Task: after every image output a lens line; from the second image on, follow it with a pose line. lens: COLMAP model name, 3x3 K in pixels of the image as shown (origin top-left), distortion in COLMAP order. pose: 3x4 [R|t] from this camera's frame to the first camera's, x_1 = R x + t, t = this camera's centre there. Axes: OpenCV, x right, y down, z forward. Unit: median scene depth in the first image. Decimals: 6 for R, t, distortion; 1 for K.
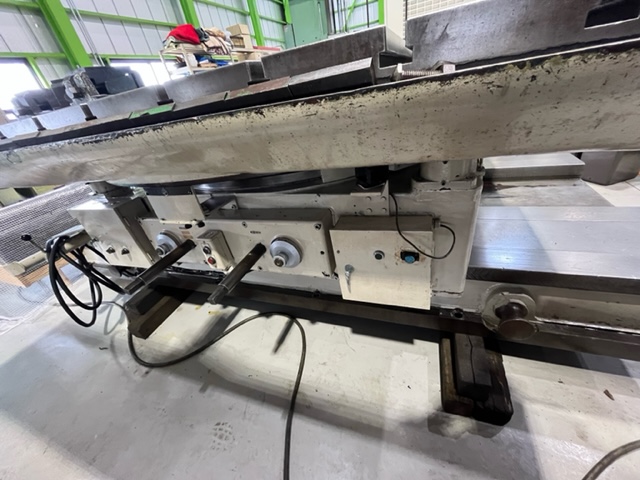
lens RADIAL K [[258.3, 0, 320.0], [0, 258.3, 240.0], [0, 0, 1]] dist [-0.001369, -0.000701]
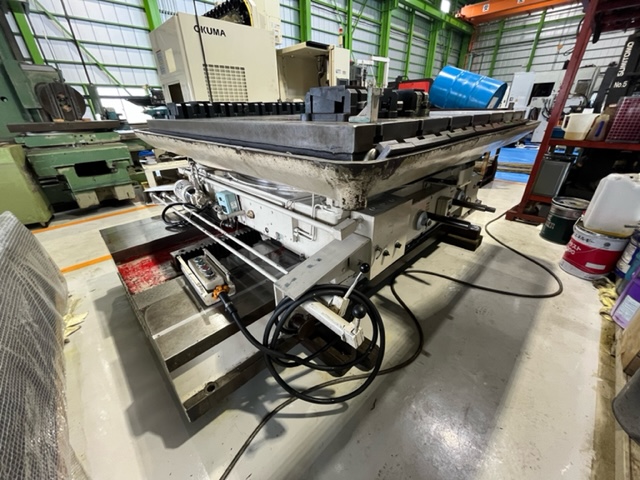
lens RADIAL K [[258.3, 0, 320.0], [0, 258.3, 240.0], [0, 0, 1]] dist [-0.001369, -0.000701]
pose [[0.426977, -0.264747, 0.864638, -1.660746], [0.424573, 0.902925, 0.066807, -0.170807], [-0.798391, 0.338577, 0.497933, 0.660611]]
